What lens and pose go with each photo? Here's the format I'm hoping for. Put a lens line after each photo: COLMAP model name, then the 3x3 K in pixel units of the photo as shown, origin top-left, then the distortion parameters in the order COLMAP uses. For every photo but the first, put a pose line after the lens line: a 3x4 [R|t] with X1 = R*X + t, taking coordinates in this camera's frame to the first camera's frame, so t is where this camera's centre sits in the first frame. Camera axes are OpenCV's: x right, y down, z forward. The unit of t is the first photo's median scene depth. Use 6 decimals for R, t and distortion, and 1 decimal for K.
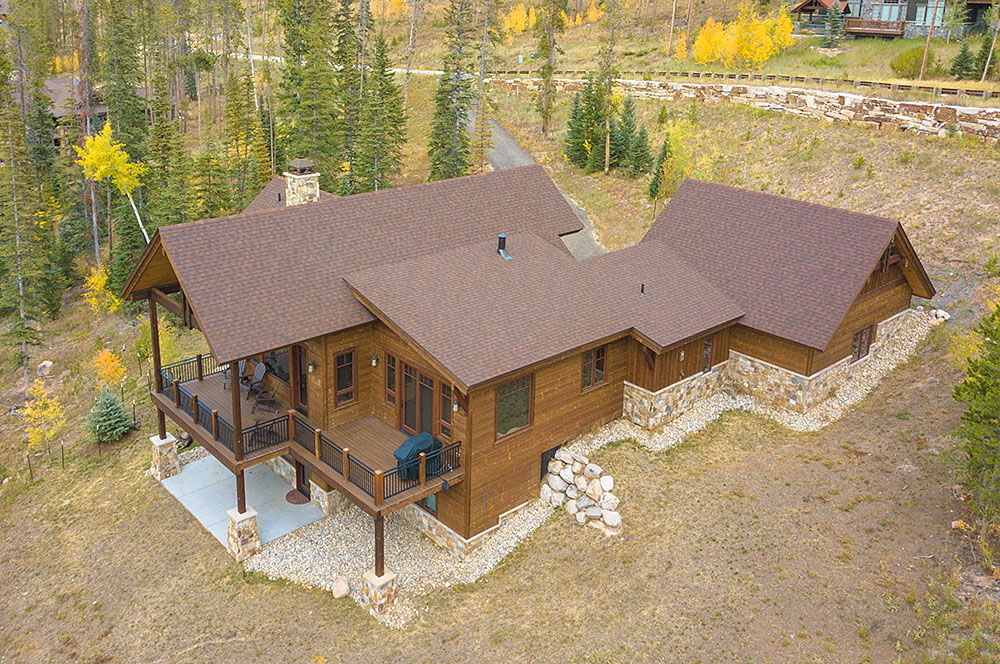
lens RADIAL K [[861.4, 0, 461.7], [0, 861.4, 216.6], [0, 0, 1]] dist [0.003280, 0.008863]
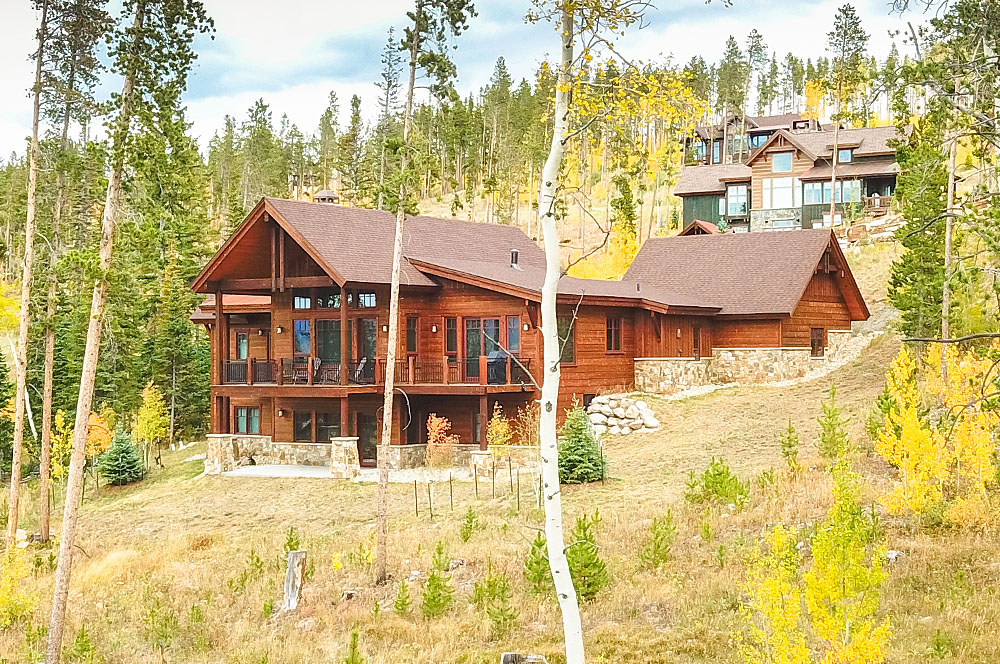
lens RADIAL K [[1442.6, 0, 500.0], [0, 1442.6, 332.0], [0, 0, 1]] dist [0.194517, -0.007413]
pose [[0.964416, -0.020544, 0.263590, -0.534010], [0.088759, 0.964273, -0.249597, 0.673301], [-0.249045, 0.264111, 0.931784, -0.831841]]
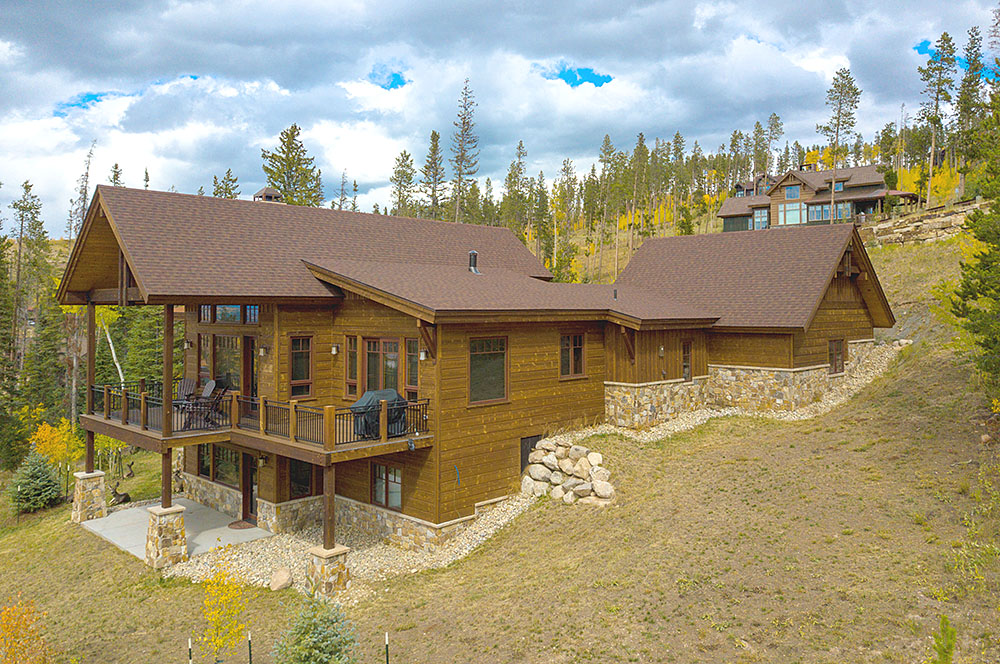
lens RADIAL K [[734.7, 0, 503.0], [0, 734.7, 288.1], [0, 0, 1]] dist [0.006717, 0.003859]
pose [[0.996371, -0.017303, 0.083340, 0.013273], [0.039603, 0.960921, -0.273976, 0.332129], [-0.075343, 0.276283, 0.958119, 0.224066]]
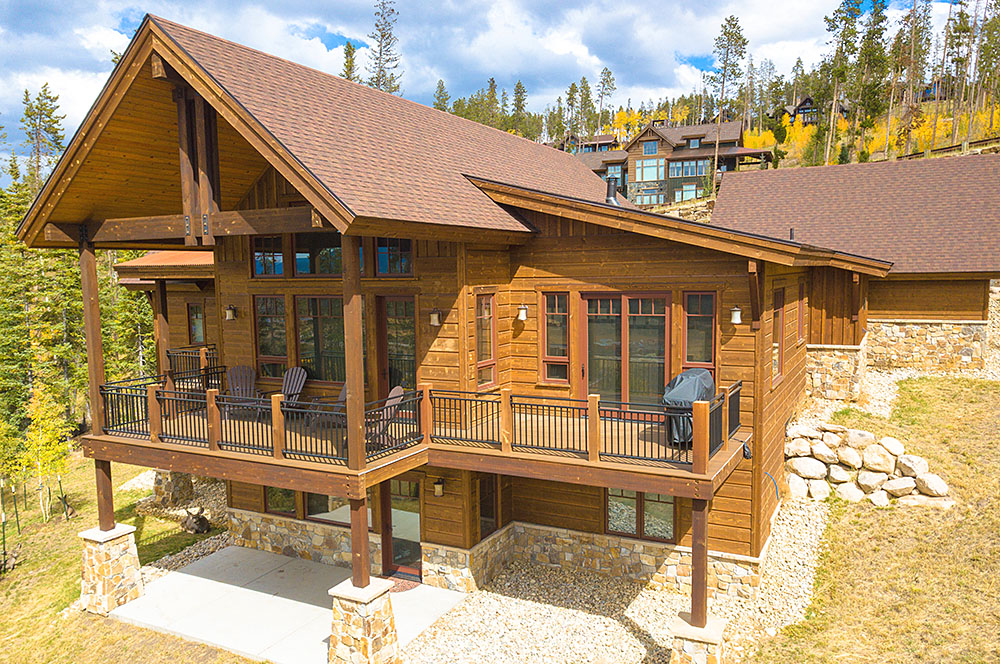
lens RADIAL K [[743.4, 0, 503.8], [0, 743.4, 344.6], [0, 0, 1]] dist [0.004390, 0.002023]
pose [[0.930319, -0.067720, 0.360446, -0.309167], [0.121574, 0.984180, -0.128879, 0.260274], [-0.346016, 0.163720, 0.923834, 0.533956]]
